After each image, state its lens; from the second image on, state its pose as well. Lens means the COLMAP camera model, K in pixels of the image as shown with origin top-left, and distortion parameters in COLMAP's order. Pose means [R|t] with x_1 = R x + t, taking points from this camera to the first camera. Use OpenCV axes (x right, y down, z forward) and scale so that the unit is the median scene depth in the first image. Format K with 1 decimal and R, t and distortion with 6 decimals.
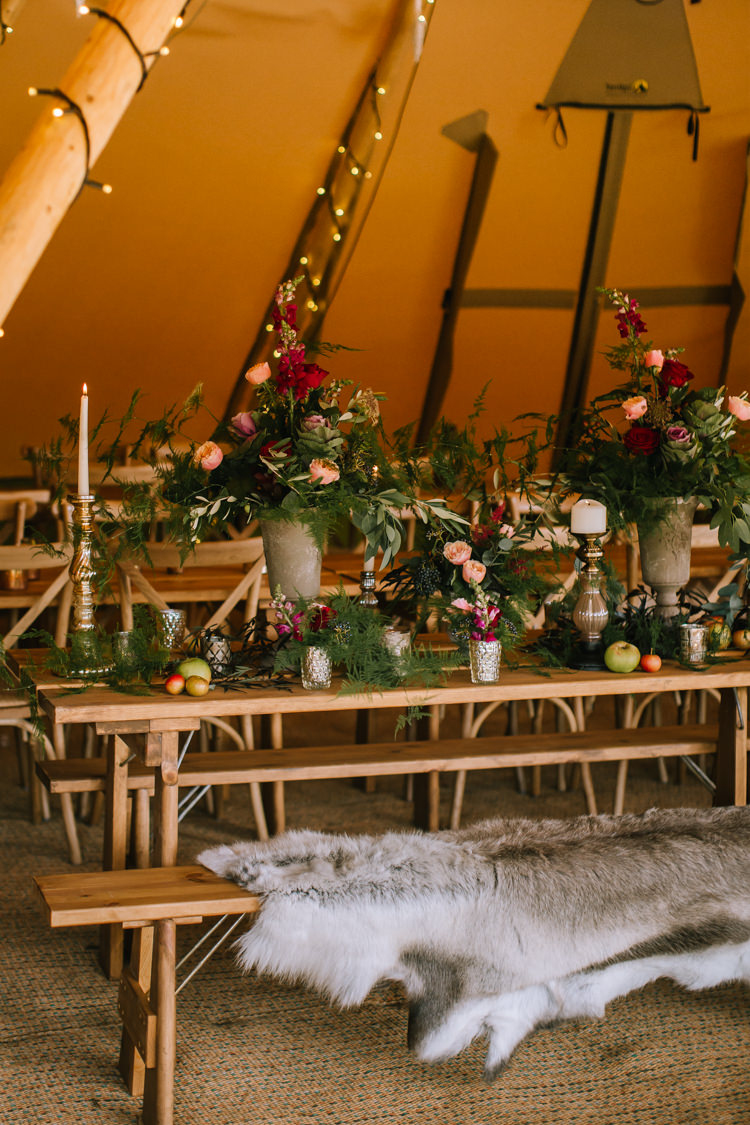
lens RADIAL K [[1919.0, 0, 375.0], [0, 1919.0, 562.5], [0, 0, 1]] dist [-0.191757, 0.013907]
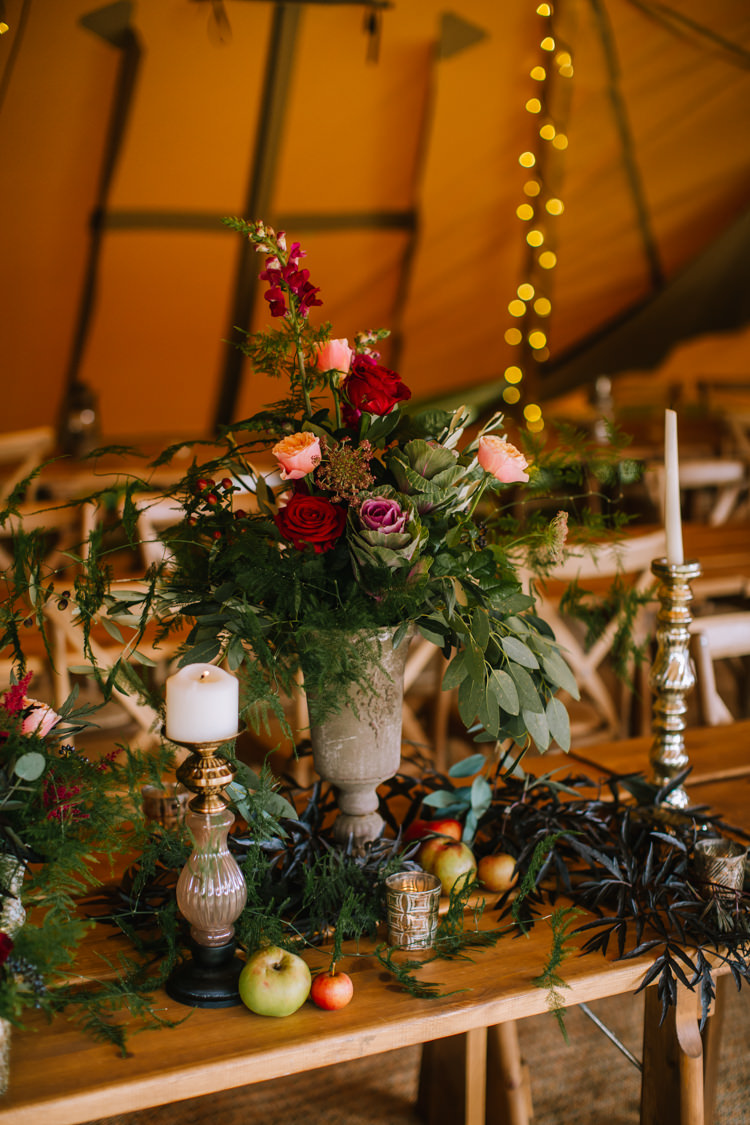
lens RADIAL K [[1472.3, 0, 375.0], [0, 1472.3, 562.5], [0, 0, 1]] dist [-0.099622, -0.006538]
pose [[0.983734, -0.020197, 0.178492, 0.084383], [0.002922, 0.995327, 0.096521, -0.090381], [-0.179607, -0.094429, 0.979196, 0.599263]]
